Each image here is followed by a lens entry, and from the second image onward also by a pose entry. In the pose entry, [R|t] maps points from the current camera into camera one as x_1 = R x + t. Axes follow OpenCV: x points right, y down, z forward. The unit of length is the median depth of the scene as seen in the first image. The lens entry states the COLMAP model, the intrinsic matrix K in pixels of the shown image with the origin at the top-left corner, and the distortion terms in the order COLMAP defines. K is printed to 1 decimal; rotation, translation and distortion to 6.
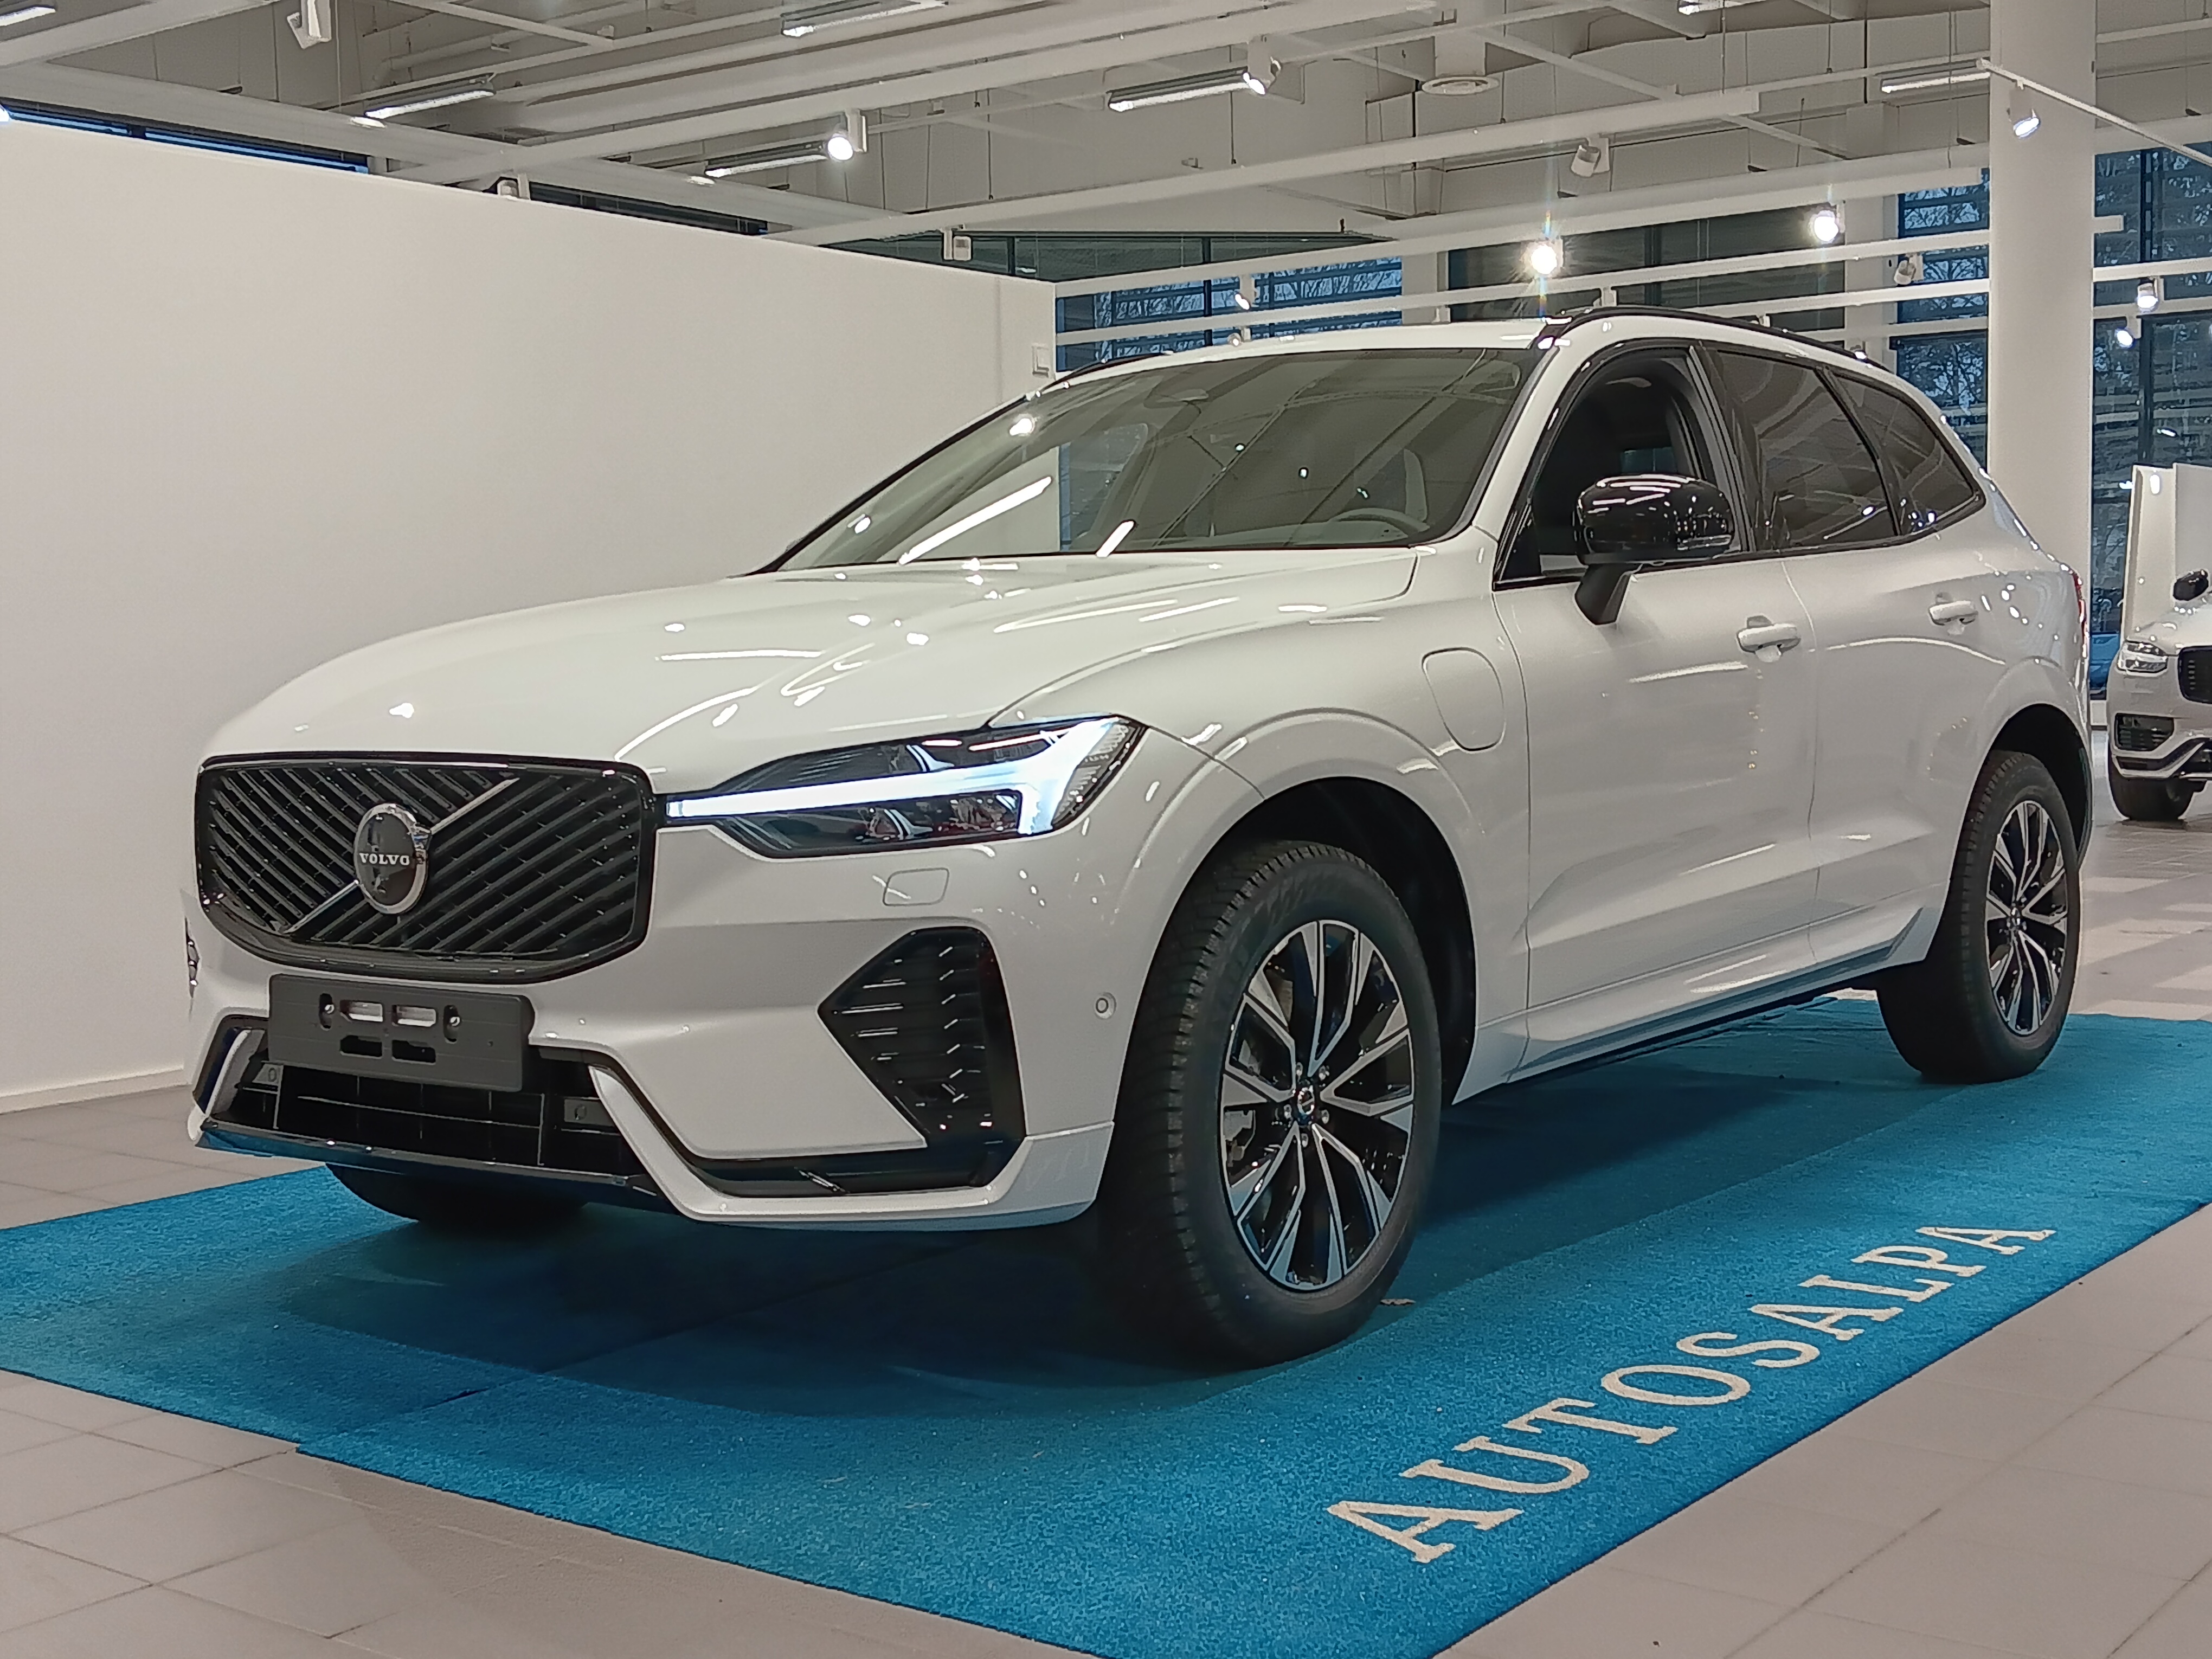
lens RADIAL K [[2742.6, 0, 1124.5], [0, 2742.6, 834.5], [0, 0, 1]] dist [0.075464, 0.000000]
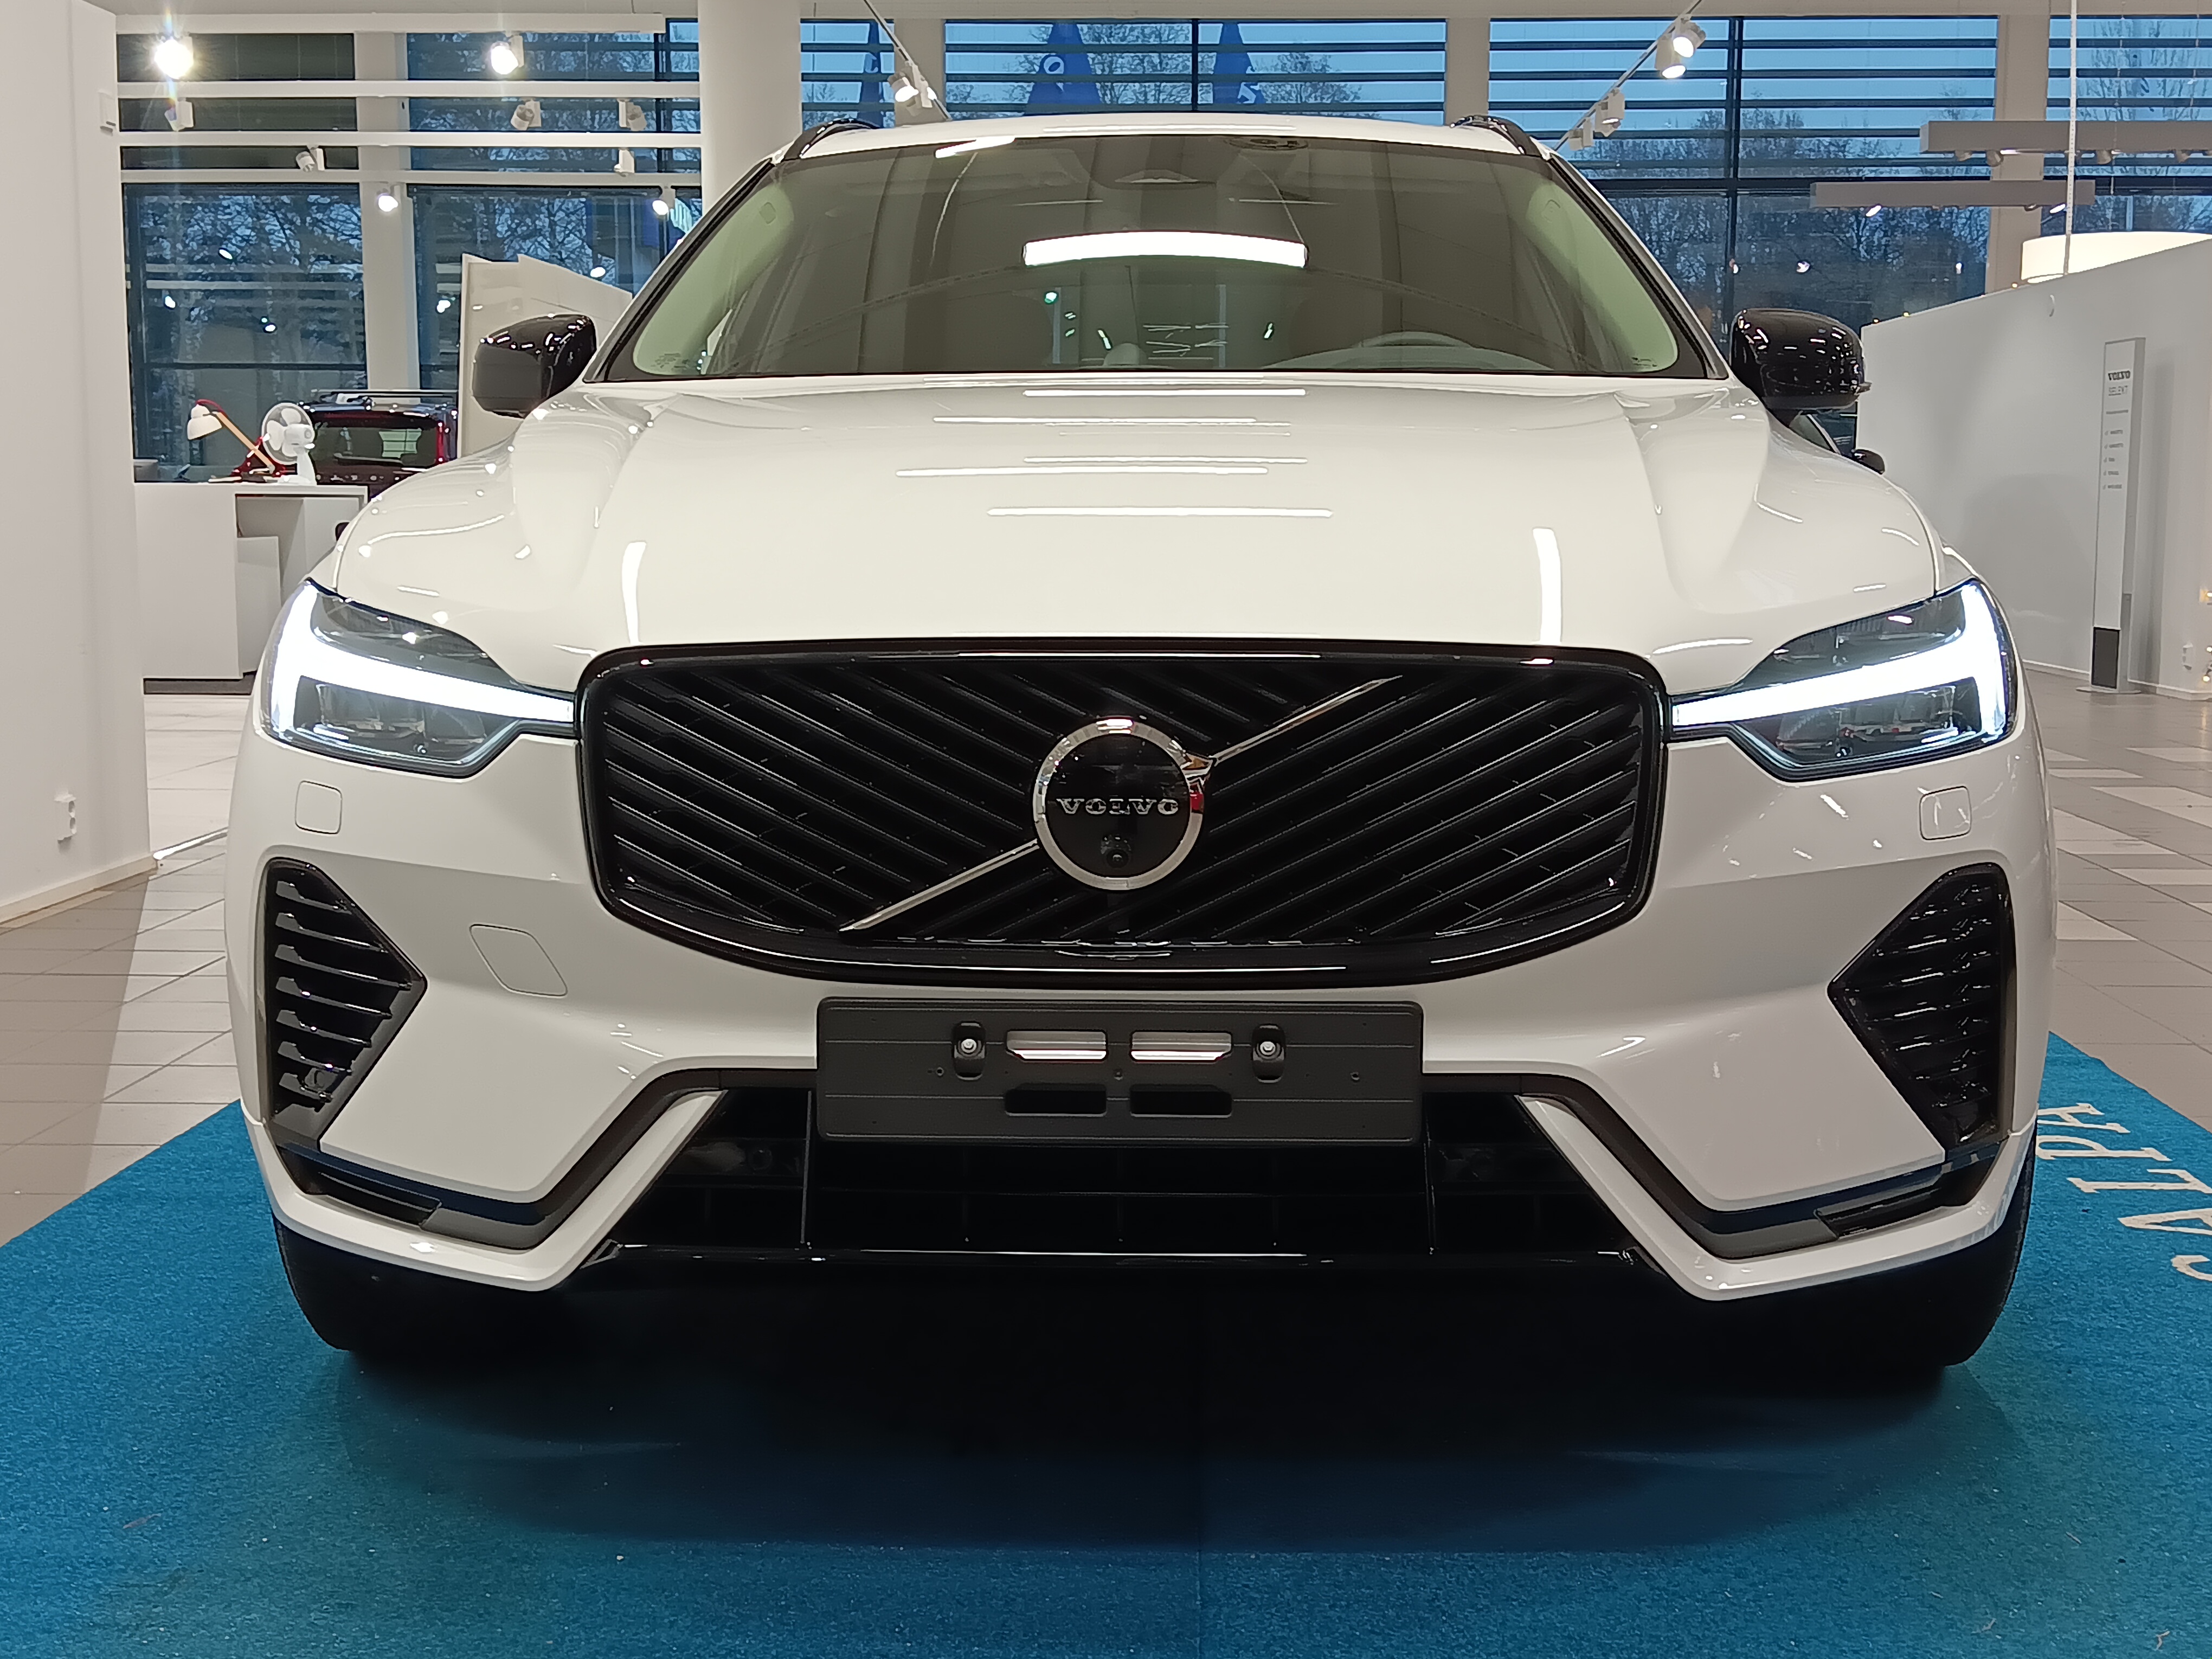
lens RADIAL K [[2742.6, 0, 1101.4], [0, 2742.6, 826.7], [0, 0, 1]] dist [0.075464, 0.000000]
pose [[0.826668, -0.050865, 0.560387, -0.632751], [0.024298, 0.998204, 0.054760, -0.021476], [-0.562166, -0.031652, 0.826419, 0.480524]]
